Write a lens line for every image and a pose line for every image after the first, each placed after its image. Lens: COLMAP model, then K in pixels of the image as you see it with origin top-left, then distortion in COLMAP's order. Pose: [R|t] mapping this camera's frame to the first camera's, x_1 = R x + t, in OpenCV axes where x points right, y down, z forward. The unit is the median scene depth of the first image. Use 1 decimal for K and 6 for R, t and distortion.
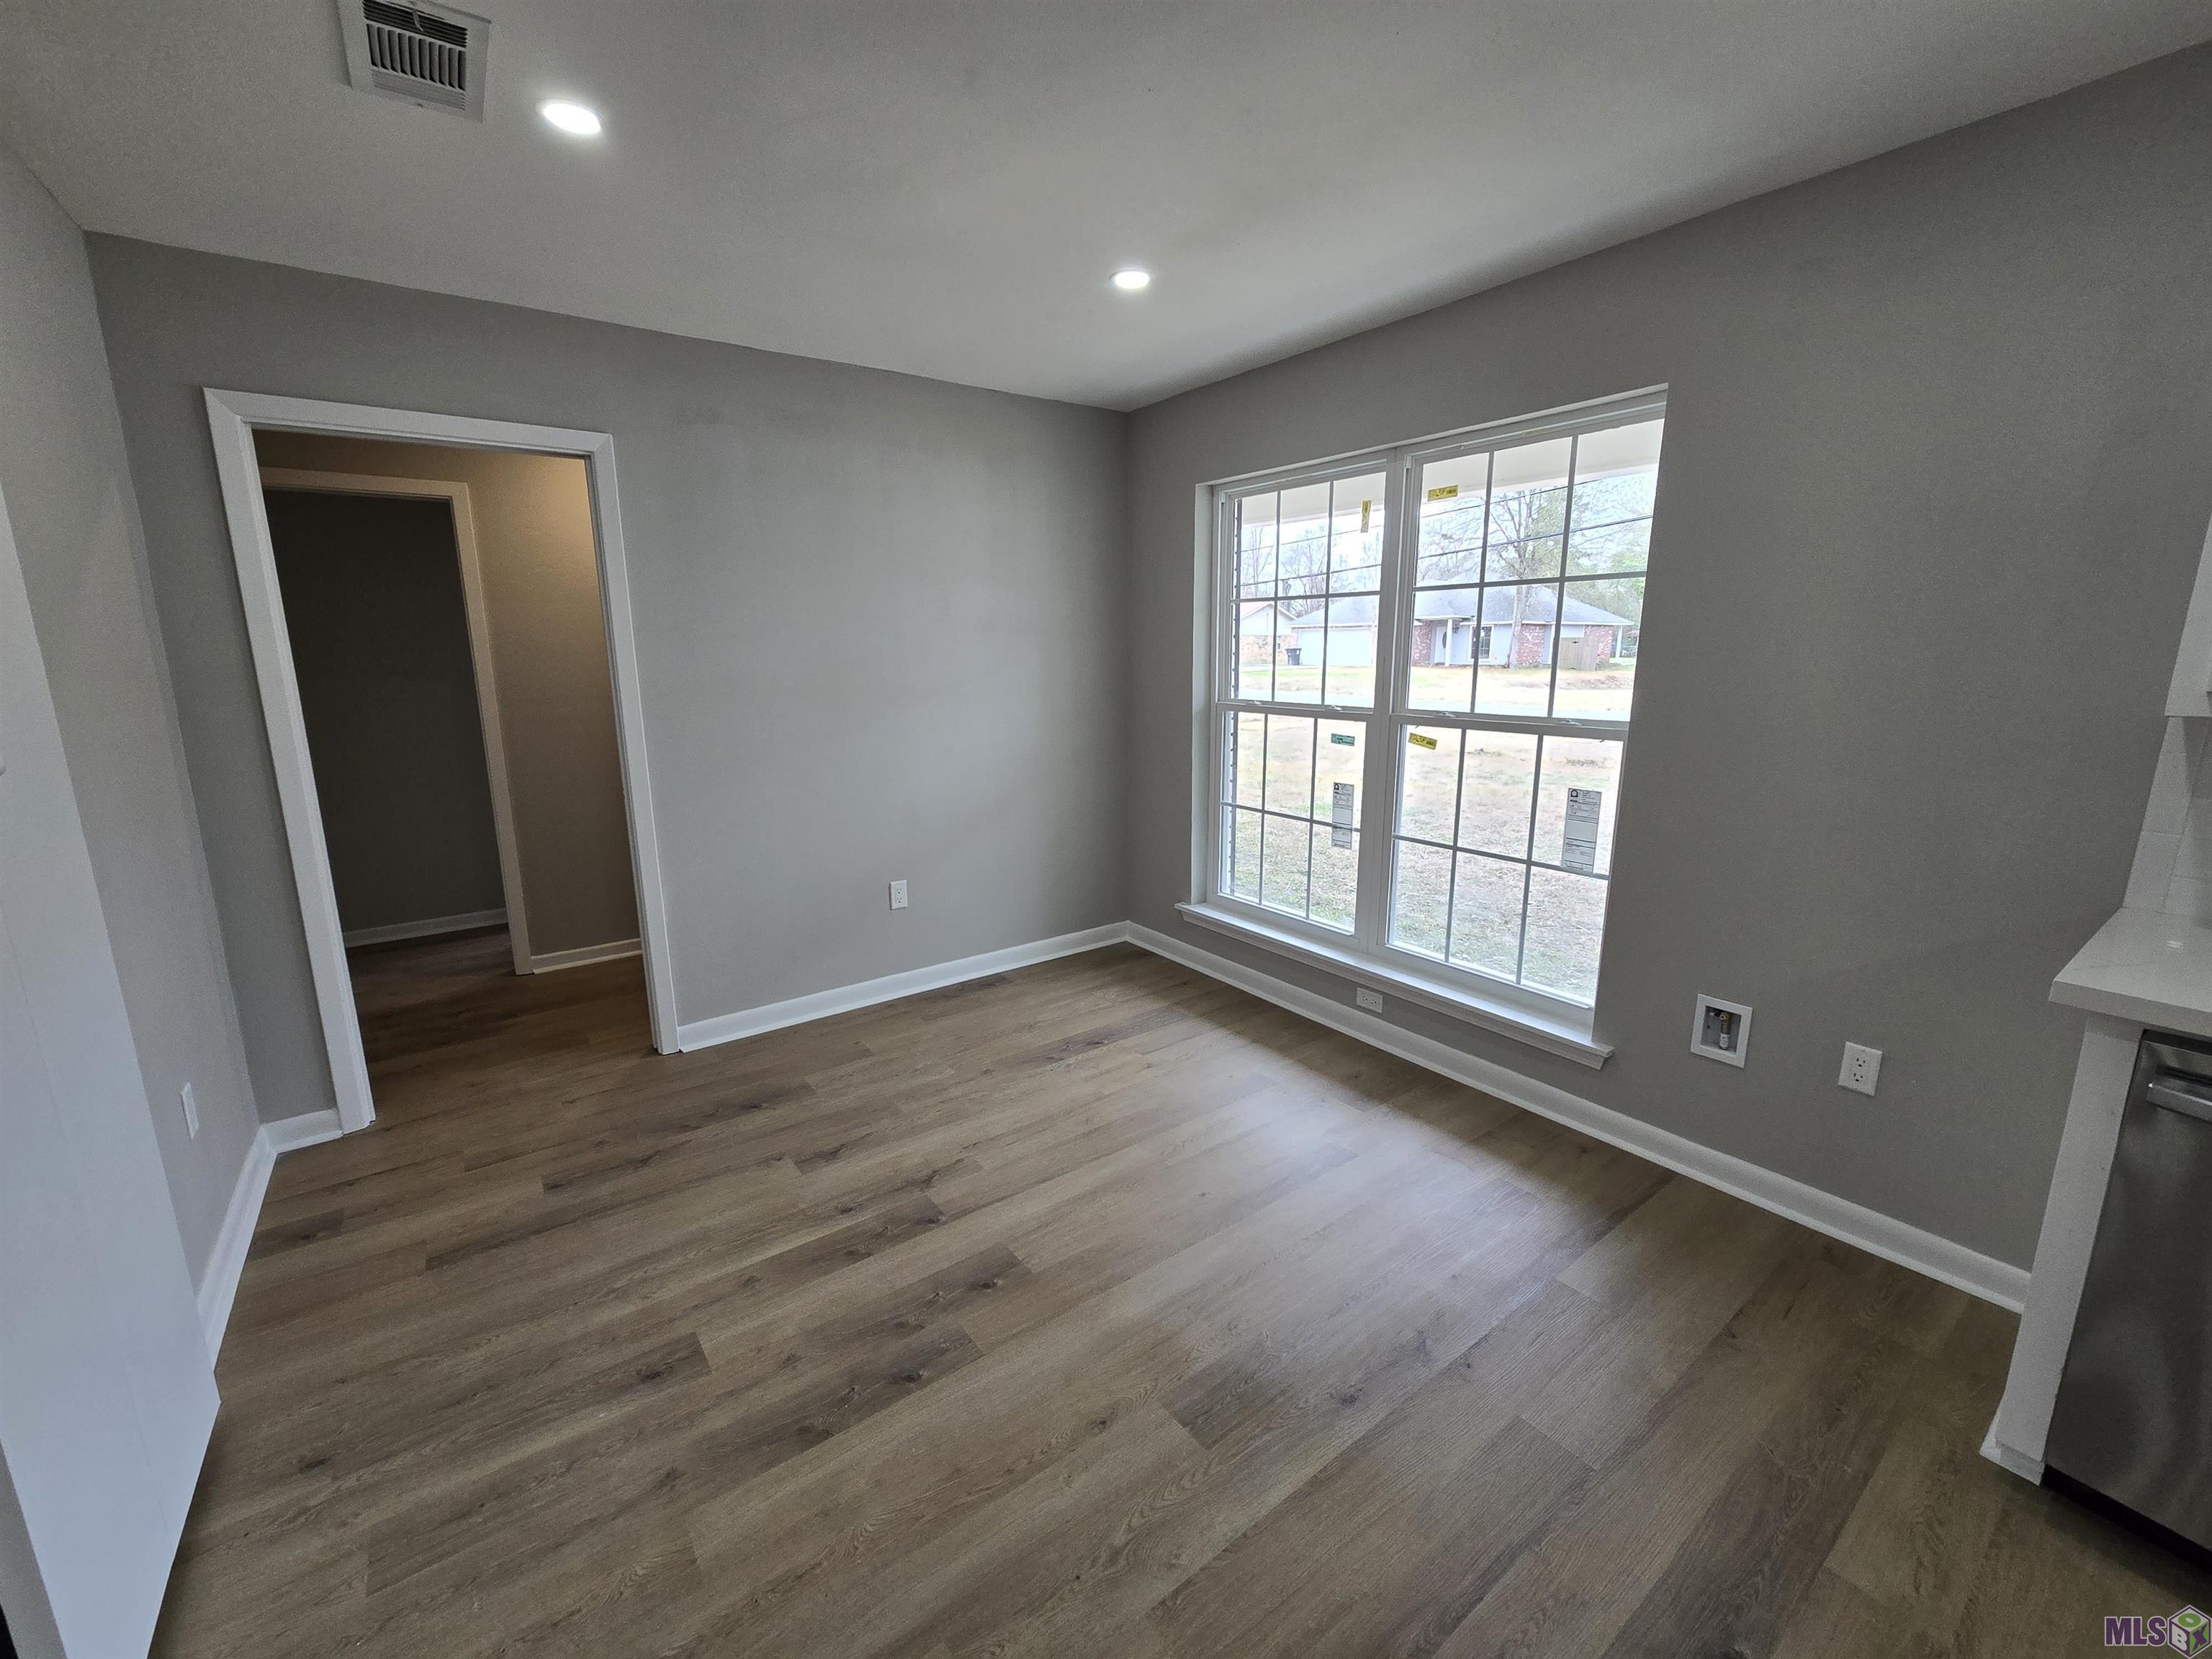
lens RADIAL K [[902.1, 0, 1111.6], [0, 902.1, 832.9], [0, 0, 1]] dist [-0.000086, 0.000679]
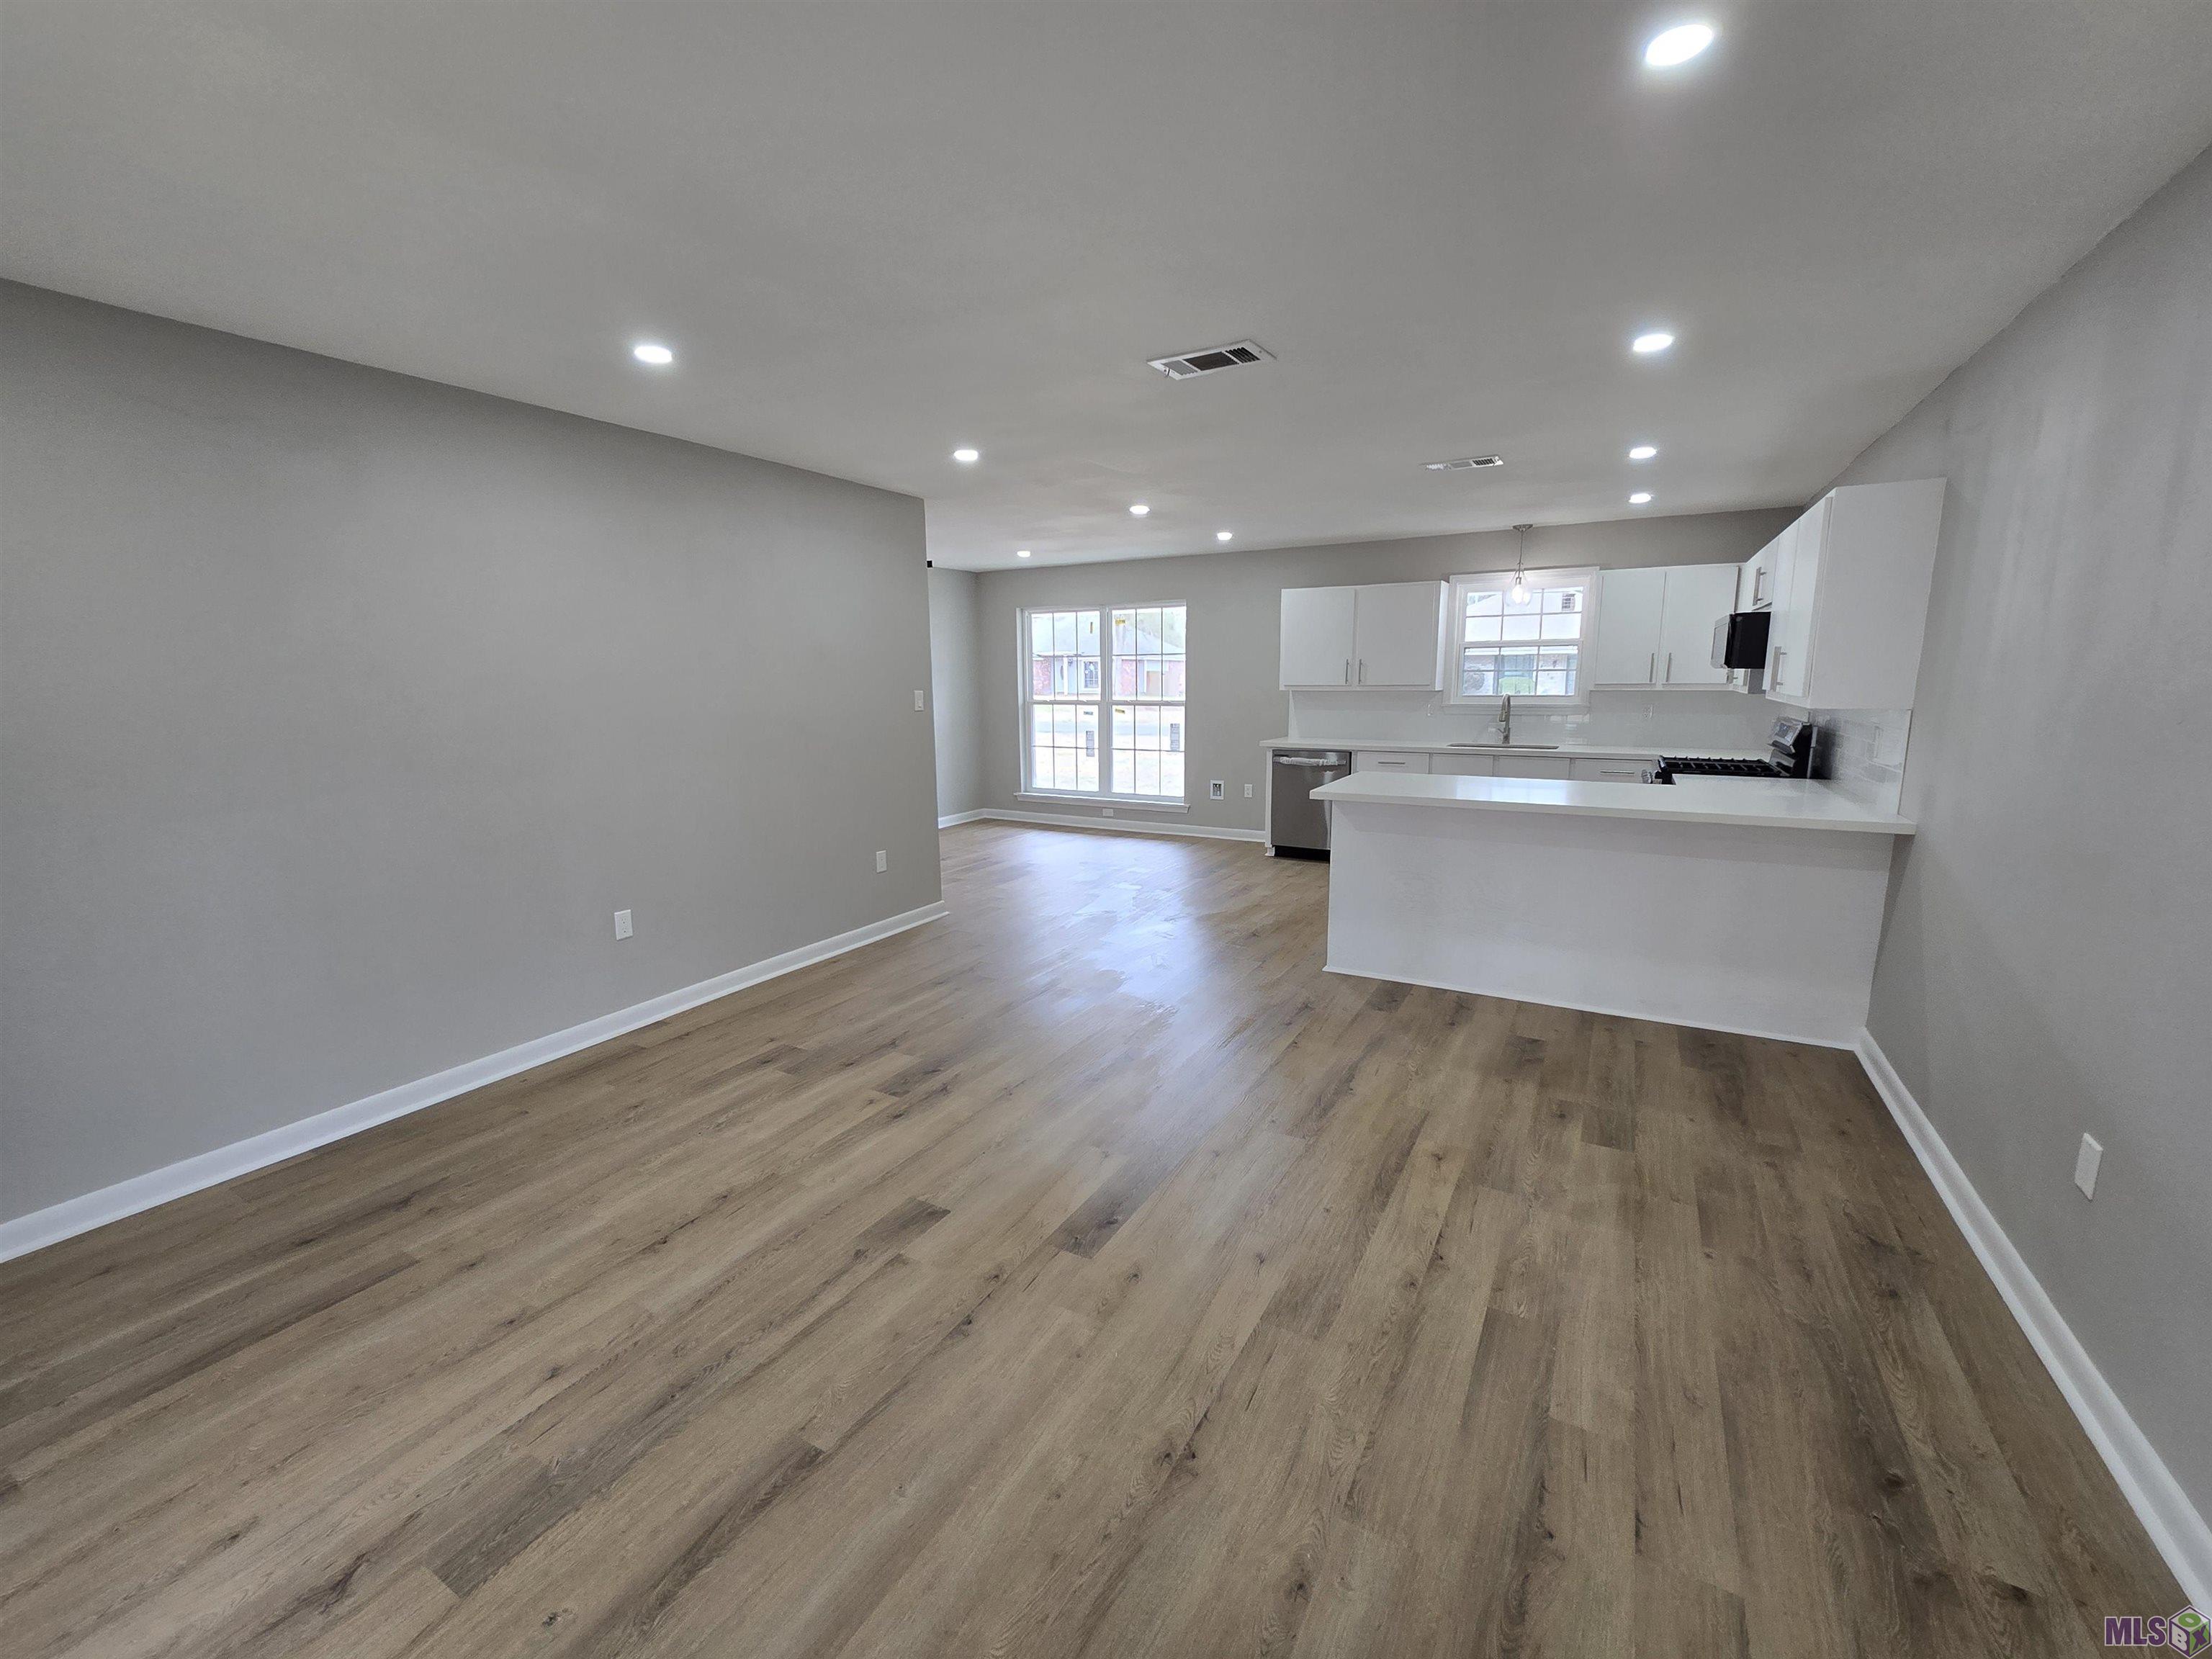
lens RADIAL K [[896.9, 0, 1116.1], [0, 896.9, 834.3], [0, 0, 1]] dist [-0.002005, 0.000006]
pose [[0.914354, -0.072178, 0.398431, -0.755664], [0.084946, 0.996281, -0.014459, 0.299747], [-0.395906, 0.047066, 0.917084, -1.429076]]
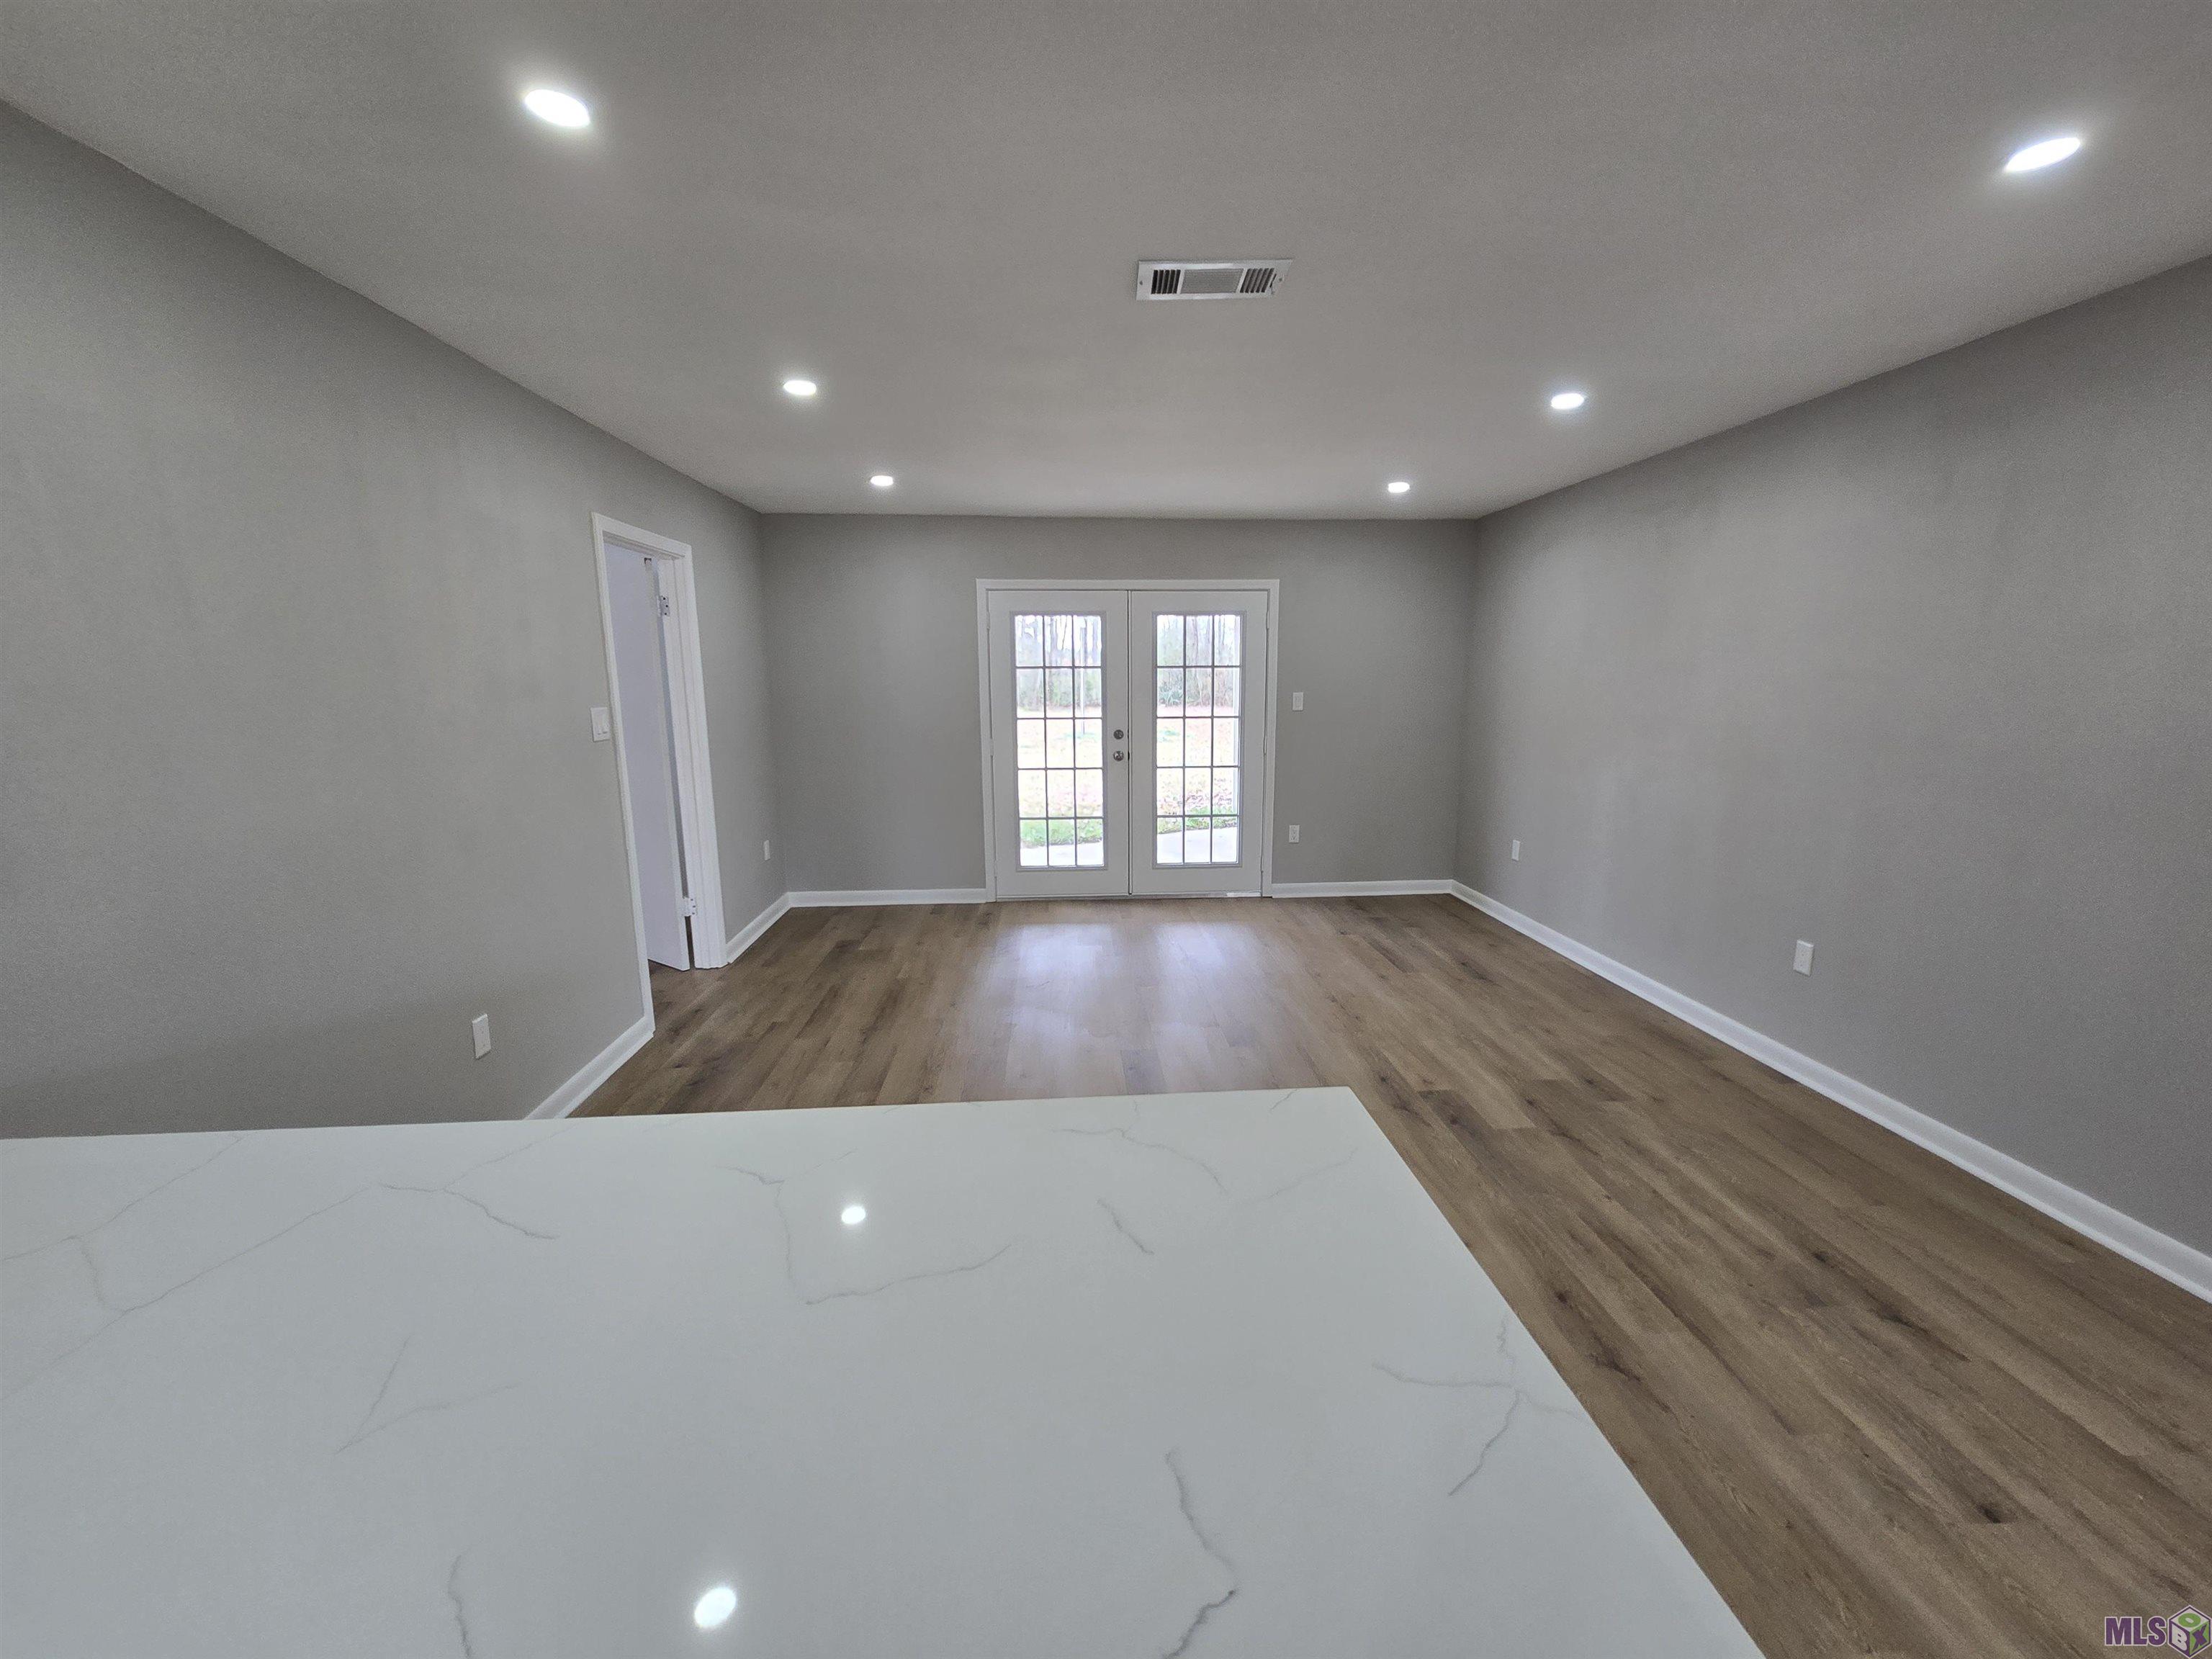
lens RADIAL K [[902.1, 0, 1111.6], [0, 902.1, 832.9], [0, 0, 1]] dist [-0.000086, 0.000679]
pose [[-0.542527, 0.159260, -0.824803, 0.381761], [-0.161179, 0.943886, 0.288272, 0.039013], [0.824430, 0.289337, -0.486414, -0.291544]]
